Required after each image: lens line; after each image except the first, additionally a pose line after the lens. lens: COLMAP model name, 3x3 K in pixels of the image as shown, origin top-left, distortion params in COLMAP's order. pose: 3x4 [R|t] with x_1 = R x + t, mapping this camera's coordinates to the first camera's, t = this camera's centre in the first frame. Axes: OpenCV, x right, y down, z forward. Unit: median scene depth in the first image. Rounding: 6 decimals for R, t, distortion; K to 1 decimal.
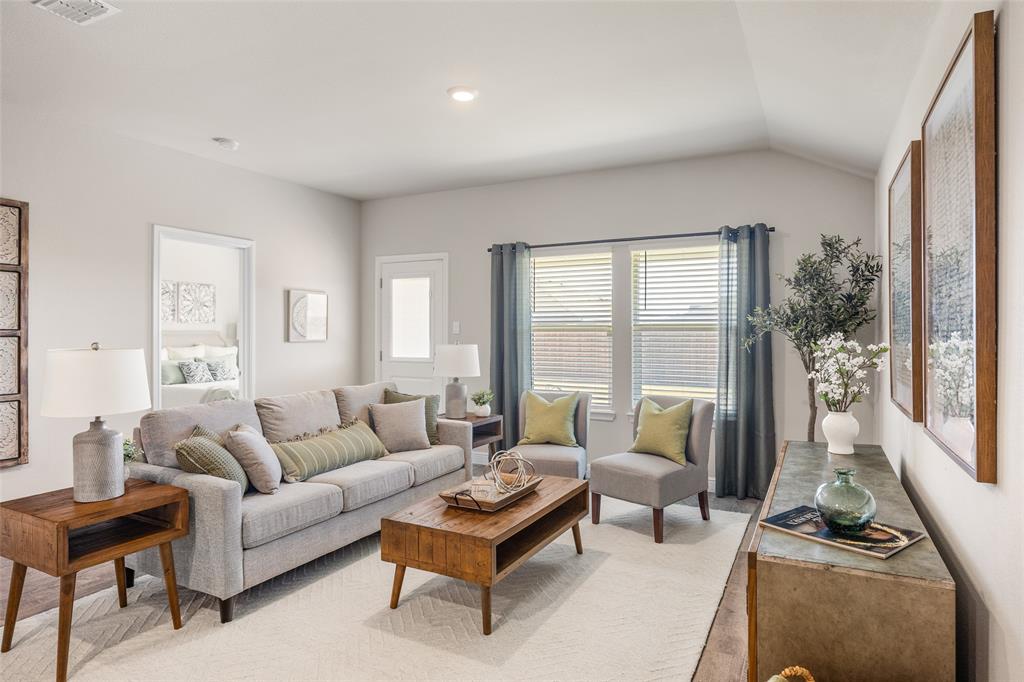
lens RADIAL K [[589.5, 0, 493.3], [0, 589.5, 335.5], [0, 0, 1]] dist [-0.004338, -0.000666]
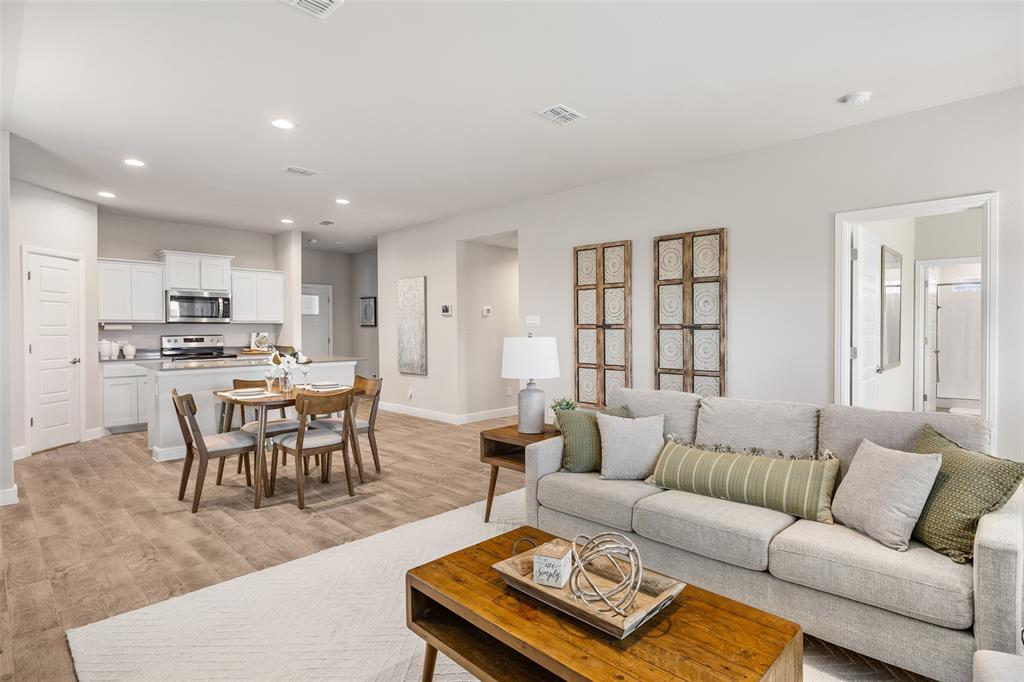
lens RADIAL K [[514.3, 0, 548.3], [0, 514.3, 337.0], [0, 0, 1]] dist [-0.006765, -0.001408]
pose [[-0.231512, 0.013825, -0.972734, 0.402844], [0.000765, 0.999901, 0.014030, 0.002367], [0.972832, 0.002504, -0.231500, 0.842305]]
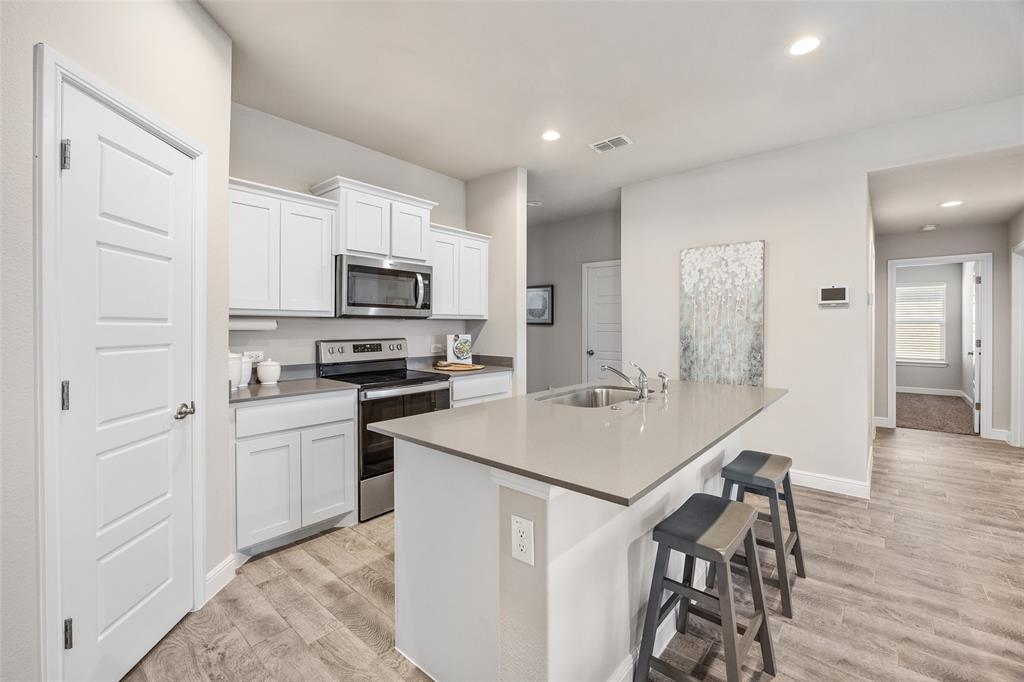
lens RADIAL K [[424.4, 0, 534.6], [0, 424.4, 328.8], [0, 0, 1]] dist [-0.013461, 0.000147]
pose [[-0.183475, -0.000052, -0.983024, -0.320064], [0.000206, 1.000000, -0.000091, -0.000422], [0.983024, -0.000219, -0.183475, -0.350304]]
